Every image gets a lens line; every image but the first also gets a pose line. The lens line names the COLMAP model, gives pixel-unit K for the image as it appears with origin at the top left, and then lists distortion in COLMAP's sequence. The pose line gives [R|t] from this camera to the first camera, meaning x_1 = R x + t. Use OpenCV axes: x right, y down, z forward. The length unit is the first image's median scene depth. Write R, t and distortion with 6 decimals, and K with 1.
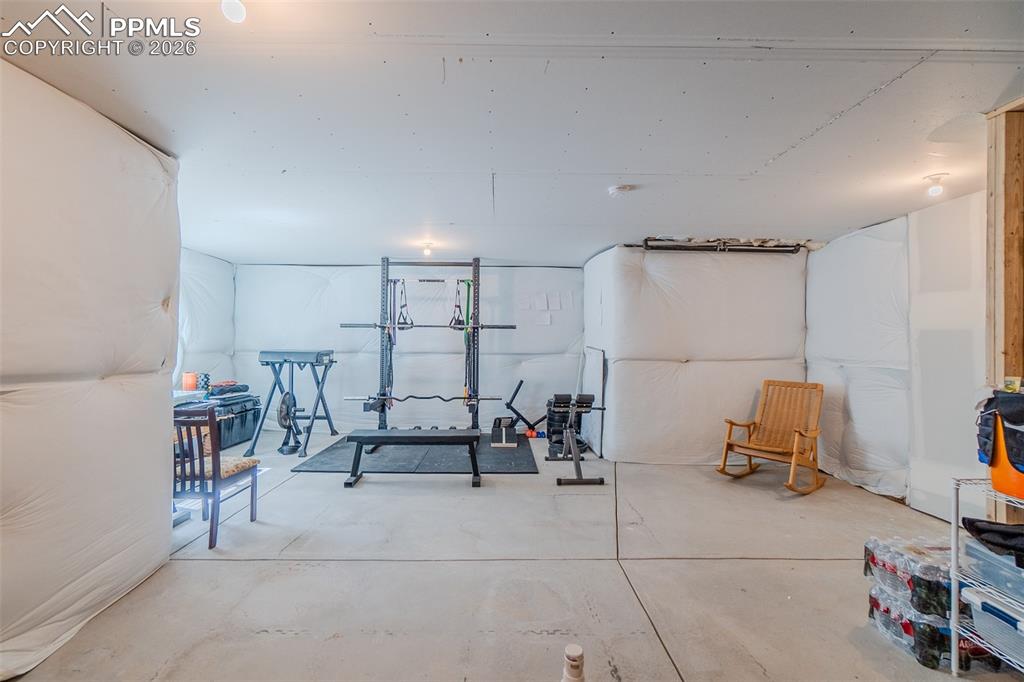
lens RADIAL K [[441.0, 0, 508.8], [0, 441.0, 341.0], [0, 0, 1]] dist [-0.004633, 0.002265]
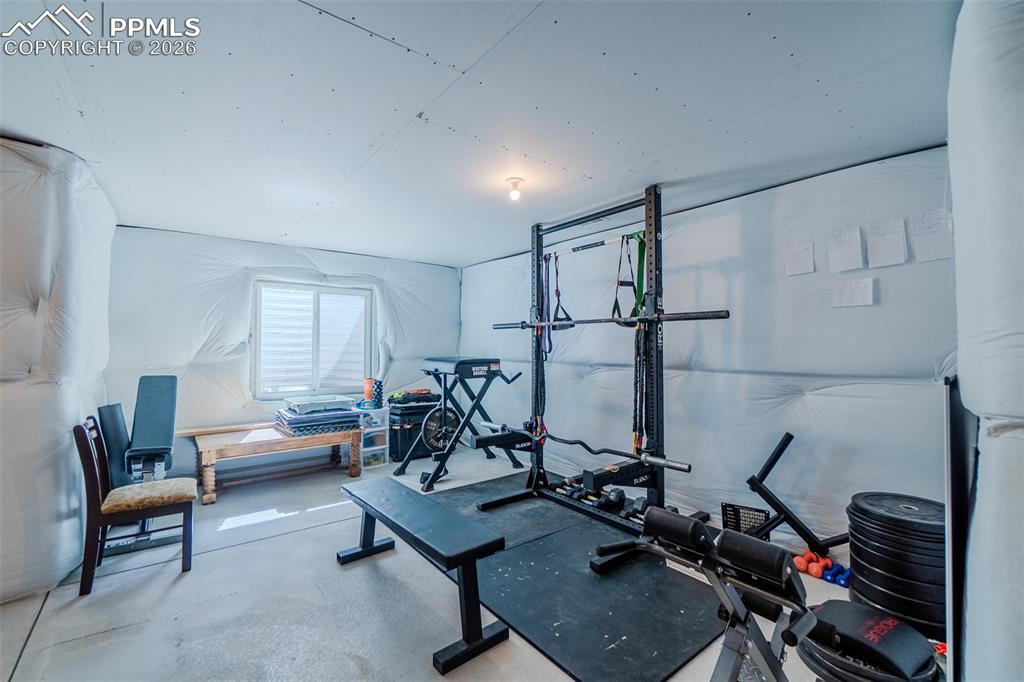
lens RADIAL K [[441.0, 0, 509.9], [0, 441.0, 336.8], [0, 0, 1]] dist [-0.004633, 0.002265]
pose [[0.602626, -0.021947, -0.797722, 0.234973], [0.002292, 0.999665, -0.025772, 0.002149], [0.798021, 0.013703, 0.602474, 0.547688]]
